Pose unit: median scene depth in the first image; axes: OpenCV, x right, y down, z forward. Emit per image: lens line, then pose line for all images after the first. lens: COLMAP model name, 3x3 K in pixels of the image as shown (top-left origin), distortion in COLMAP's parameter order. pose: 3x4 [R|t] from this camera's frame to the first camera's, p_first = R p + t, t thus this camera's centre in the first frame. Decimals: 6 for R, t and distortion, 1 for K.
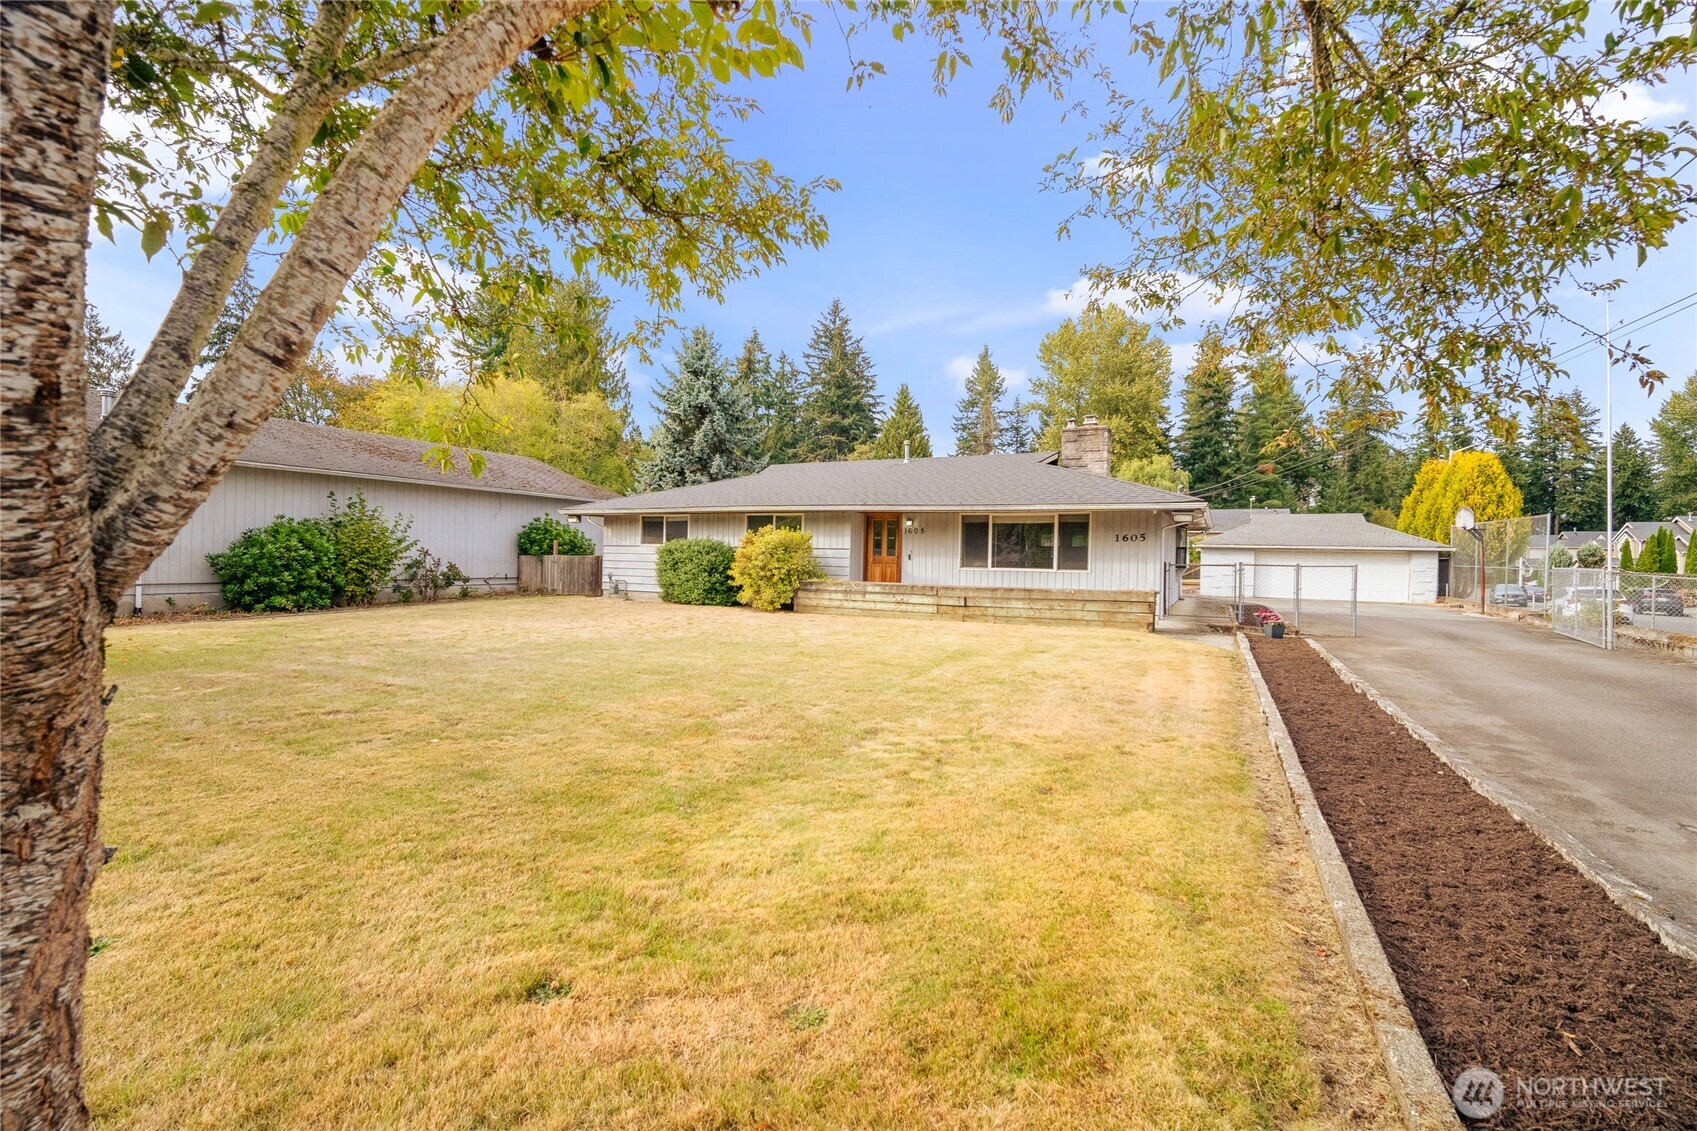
lens RADIAL K [[717.7, 0, 851.7], [0, 717.7, 559.7], [0, 0, 1]] dist [-0.012647, 0.000150]
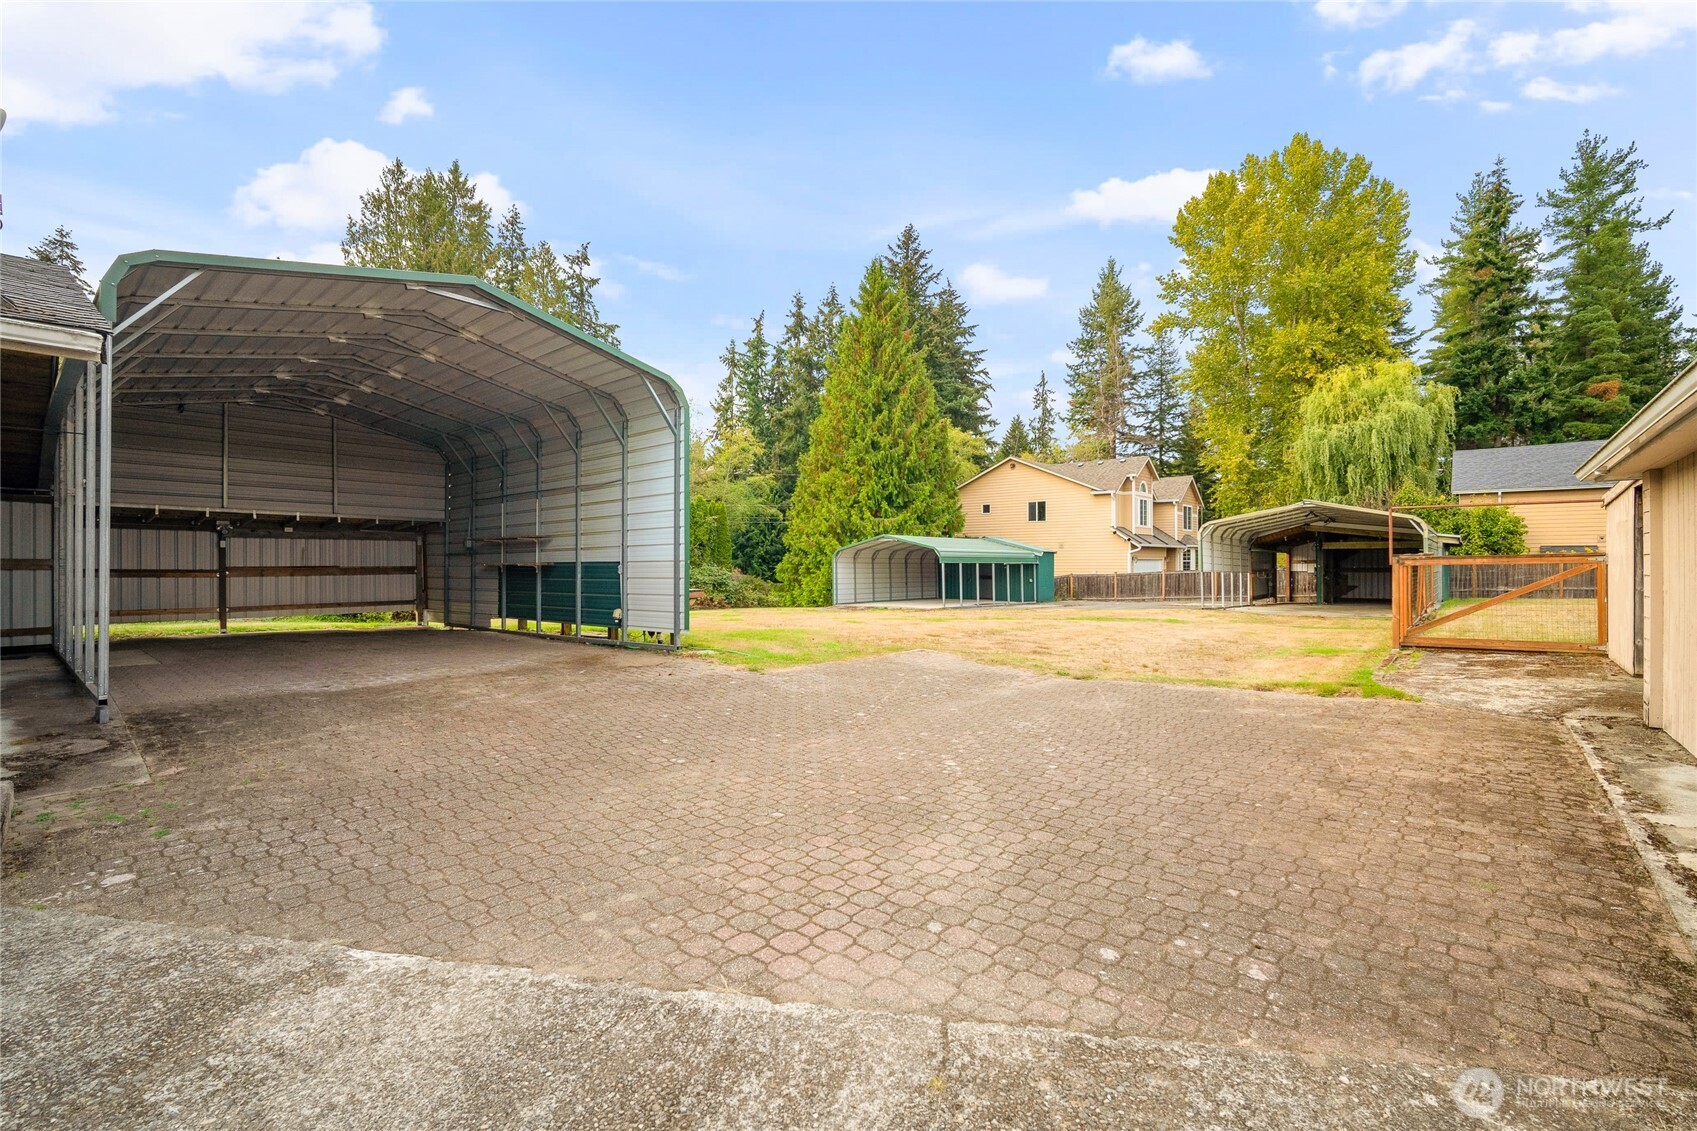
lens RADIAL K [[739.2, 0, 850.1], [0, 739.2, 544.6], [0, 0, 1]] dist [-0.014243, 0.005066]
pose [[0.970125, -0.030738, -0.240649, 0.122961], [0.023681, 0.999202, -0.032164, 0.001080], [0.241445, 0.025504, 0.970079, 0.277674]]
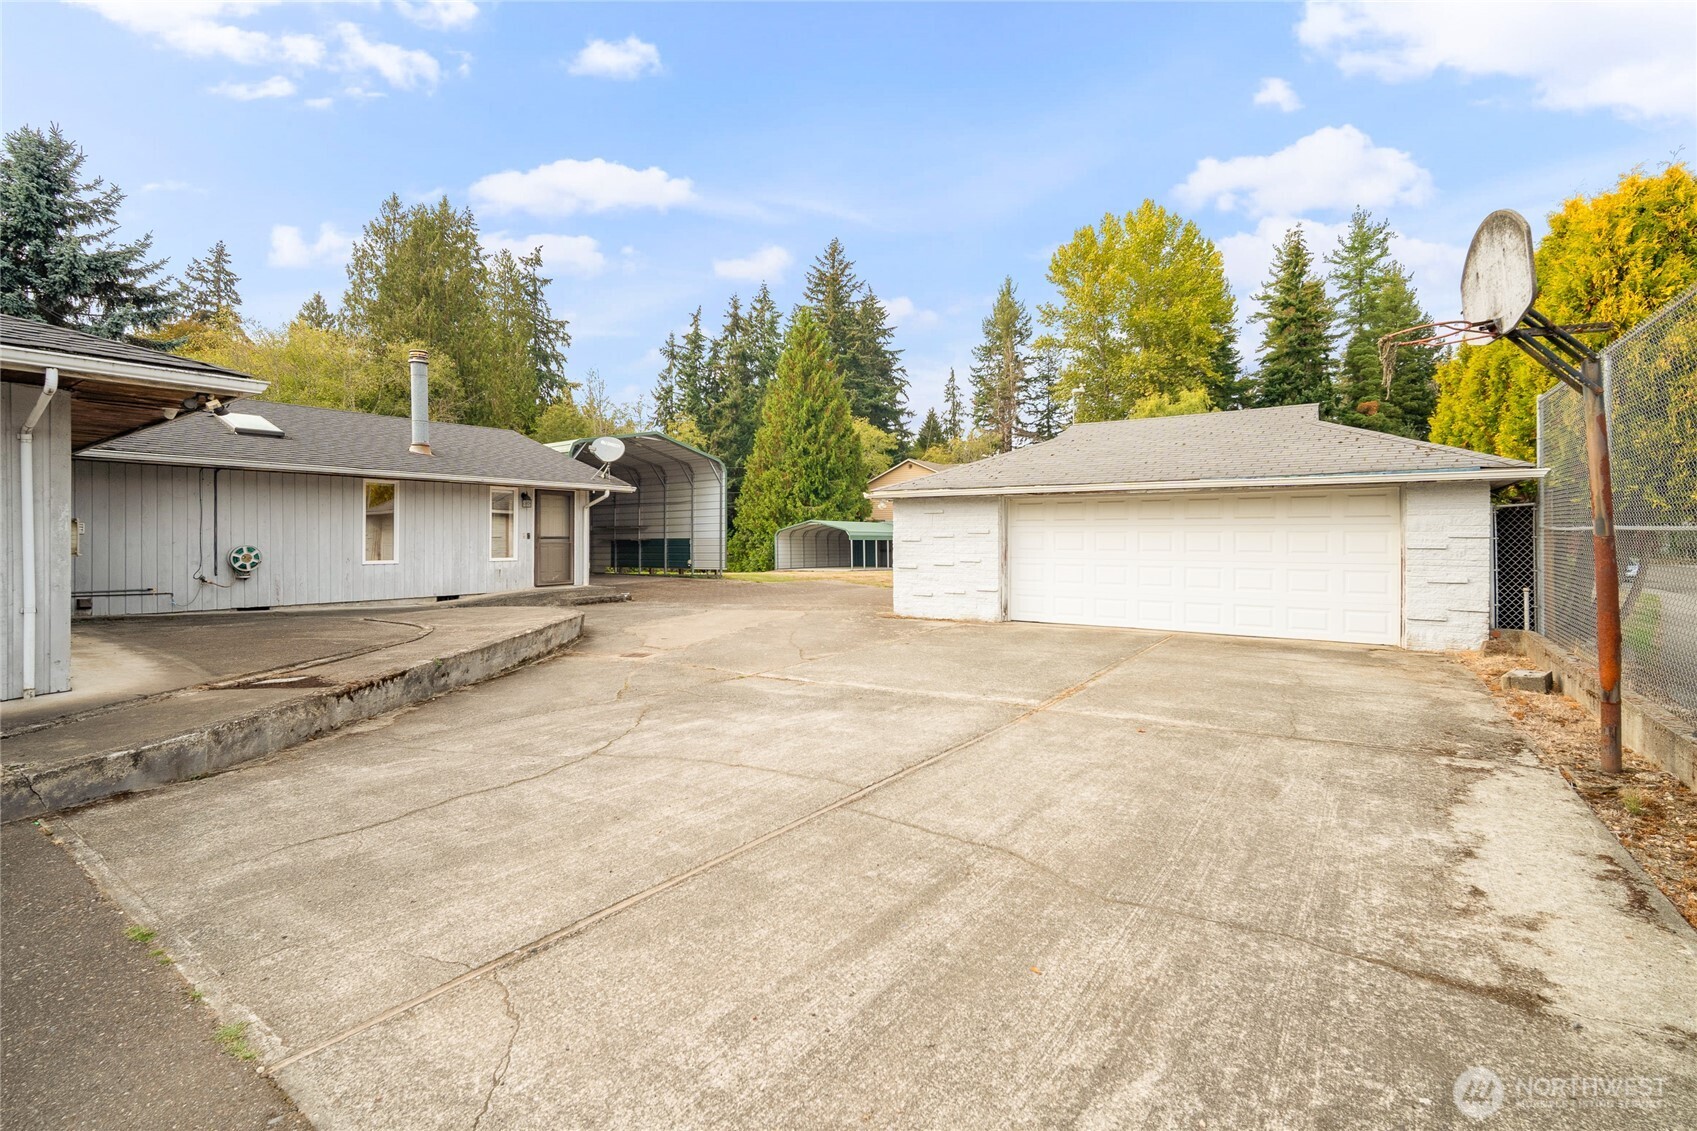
lens RADIAL K [[739.2, 0, 850.1], [0, 739.2, 544.6], [0, 0, 1]] dist [-0.014243, 0.005066]
pose [[0.989113, -0.021980, -0.145507, 0.146719], [0.022322, 0.999751, 0.000721, 0.002128], [0.145455, -0.003961, 0.989357, 0.159102]]
